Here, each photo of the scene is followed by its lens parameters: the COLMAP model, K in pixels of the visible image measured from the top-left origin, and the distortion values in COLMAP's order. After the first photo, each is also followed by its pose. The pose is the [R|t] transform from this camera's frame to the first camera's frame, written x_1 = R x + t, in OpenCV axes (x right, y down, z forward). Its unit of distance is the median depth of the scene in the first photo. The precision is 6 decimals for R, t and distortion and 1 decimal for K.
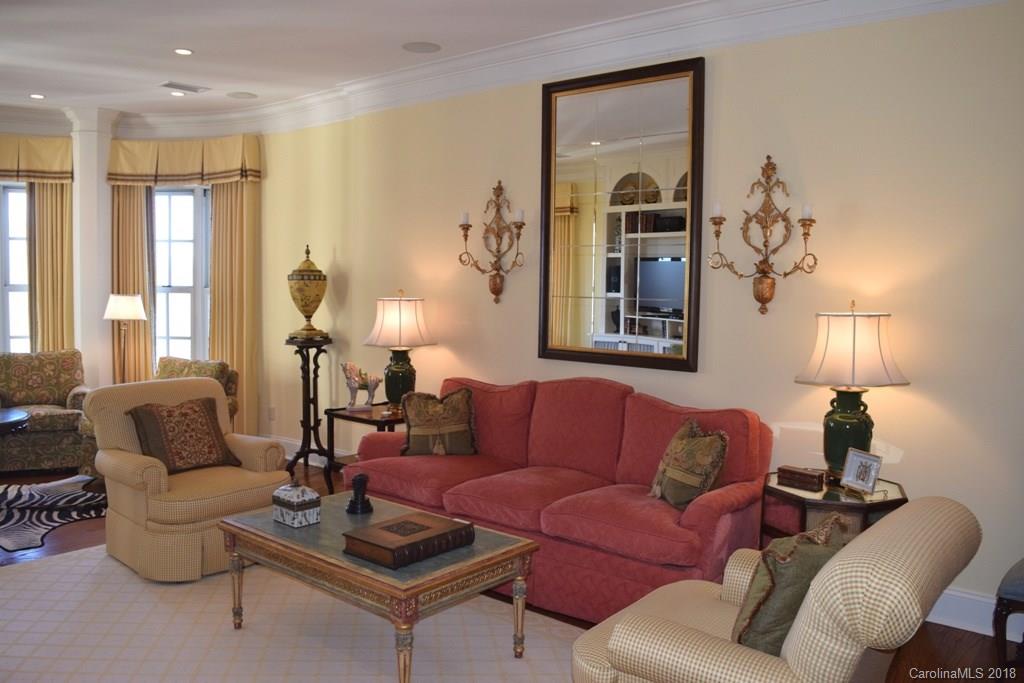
lens RADIAL K [[805.1, 0, 514.3], [0, 805.1, 344.9], [0, 0, 1]] dist [-0.087571, 0.011737]
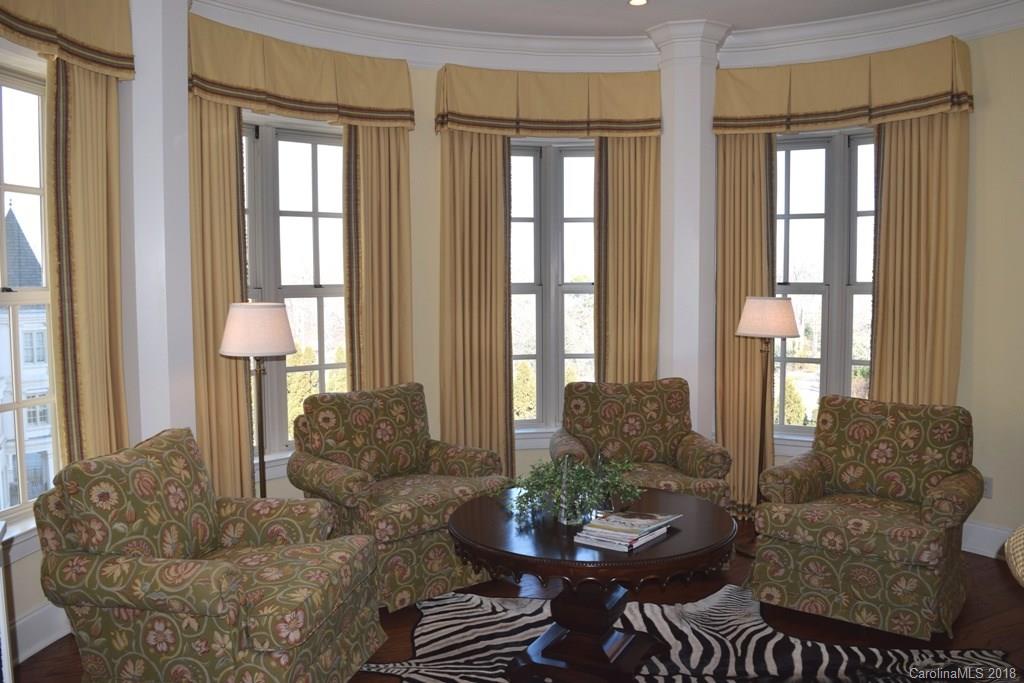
lens RADIAL K [[805.1, 0, 511.7], [0, 805.1, 341.7], [0, 0, 1]] dist [-0.087571, 0.011737]
pose [[0.916819, 0.008111, -0.399220, -0.414900], [-0.008796, 0.999961, 0.000117, -0.024739], [0.399205, 0.003404, 0.916855, 0.309542]]
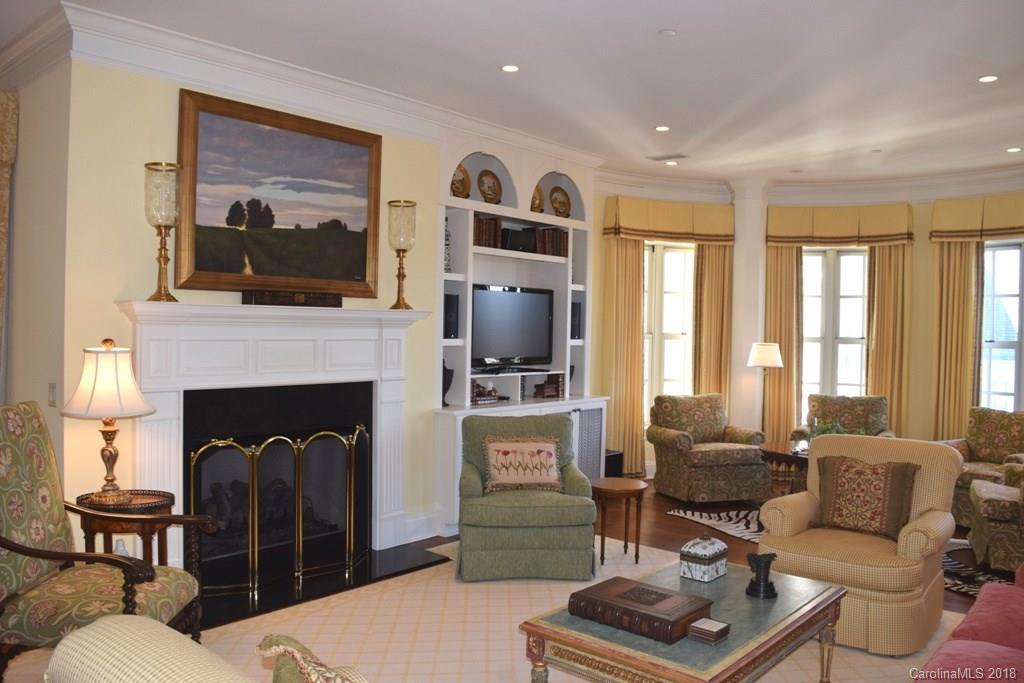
lens RADIAL K [[805.1, 0, 518.1], [0, 805.1, 342.4], [0, 0, 1]] dist [-0.087571, 0.011737]
pose [[-0.008992, 0.003876, -0.999952, 0.349687], [-0.091753, 0.995771, 0.004685, -0.023132], [0.995741, 0.091791, -0.008598, 0.376906]]
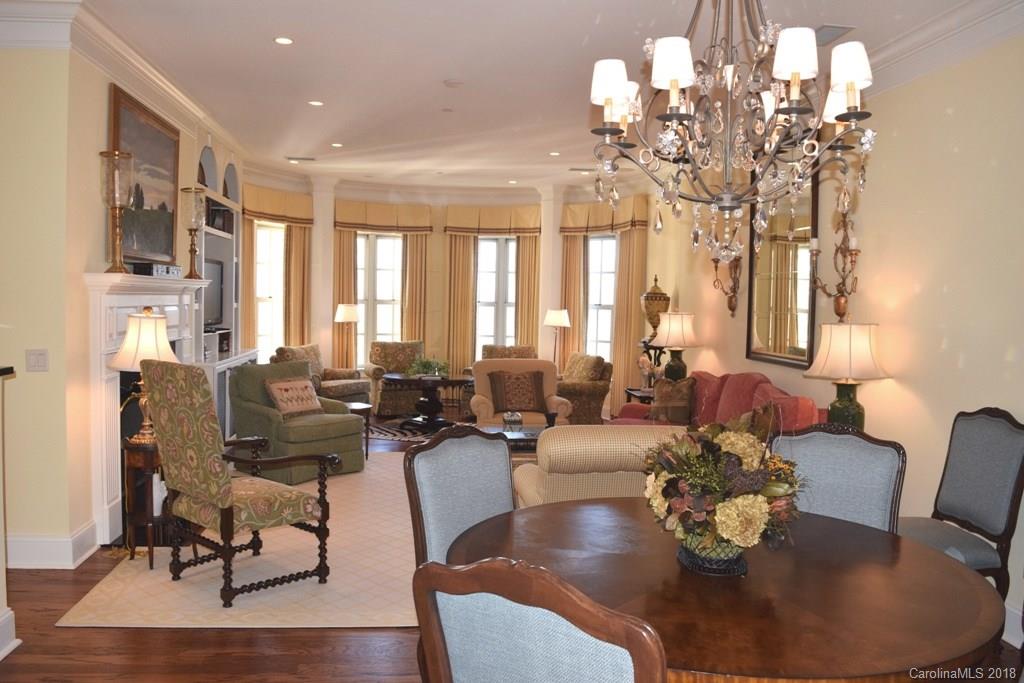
lens RADIAL K [[805.1, 0, 511.8], [0, 805.1, 342.9], [0, 0, 1]] dist [-0.087571, 0.011737]
pose [[0.728862, 0.036351, -0.683695, 0.471849], [-0.060119, 0.998130, -0.011021, 0.020649], [0.682016, 0.049136, 0.729685, -0.160640]]
